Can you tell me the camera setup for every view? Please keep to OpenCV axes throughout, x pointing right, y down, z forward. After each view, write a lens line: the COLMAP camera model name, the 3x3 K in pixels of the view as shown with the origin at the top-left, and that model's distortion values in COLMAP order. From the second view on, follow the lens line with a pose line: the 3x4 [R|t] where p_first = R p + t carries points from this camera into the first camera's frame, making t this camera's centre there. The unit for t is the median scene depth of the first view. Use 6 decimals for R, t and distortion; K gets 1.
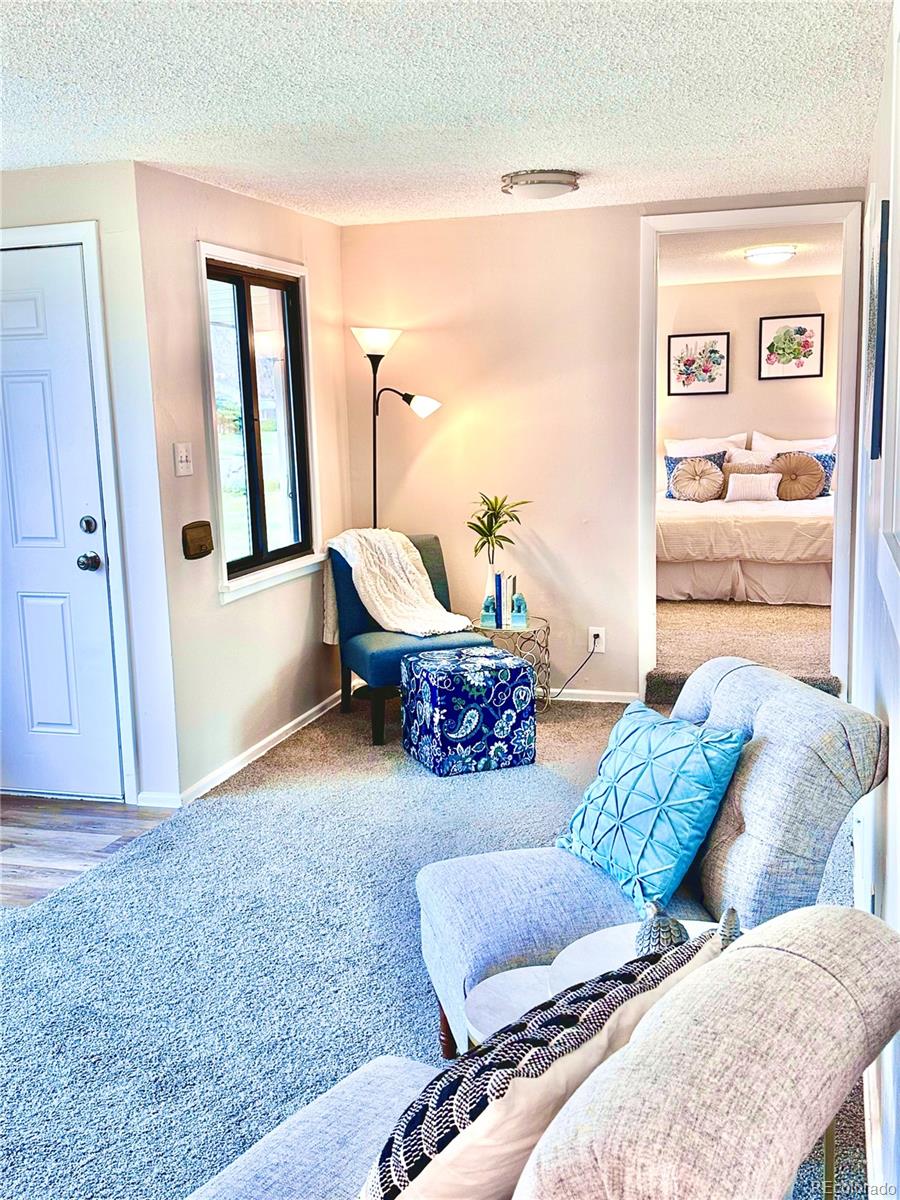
lens RADIAL K [[1241.2, 0, 445.6], [0, 1241.2, 601.8], [0, 0, 1]] dist [0.139133, 0.000000]
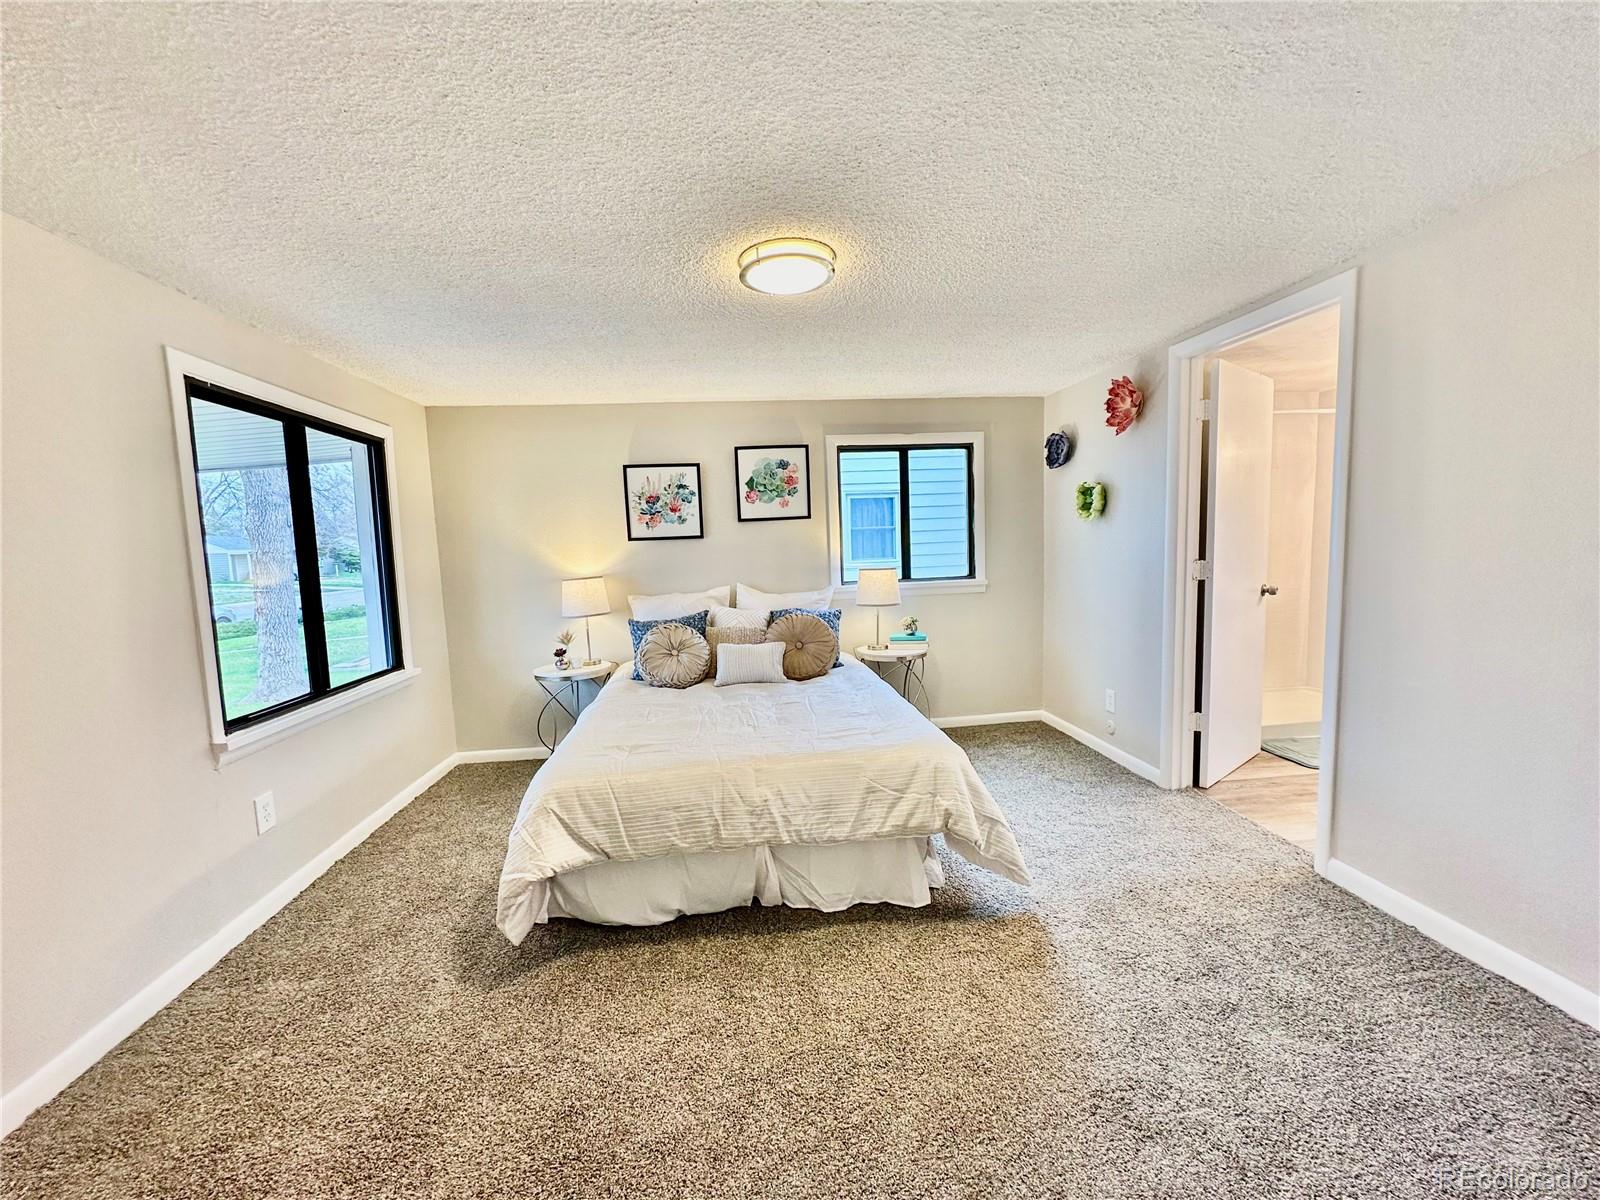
lens RADIAL K [[641.3, 0, 798.1], [0, 641.3, 602.6], [0, 0, 1]] dist [-0.000327, 0.000000]
pose [[0.919379, -0.047473, 0.390498, 0.120701], [0.075837, 0.995459, -0.057529, -0.098365], [-0.385994, 0.082505, 0.918804, 0.614107]]
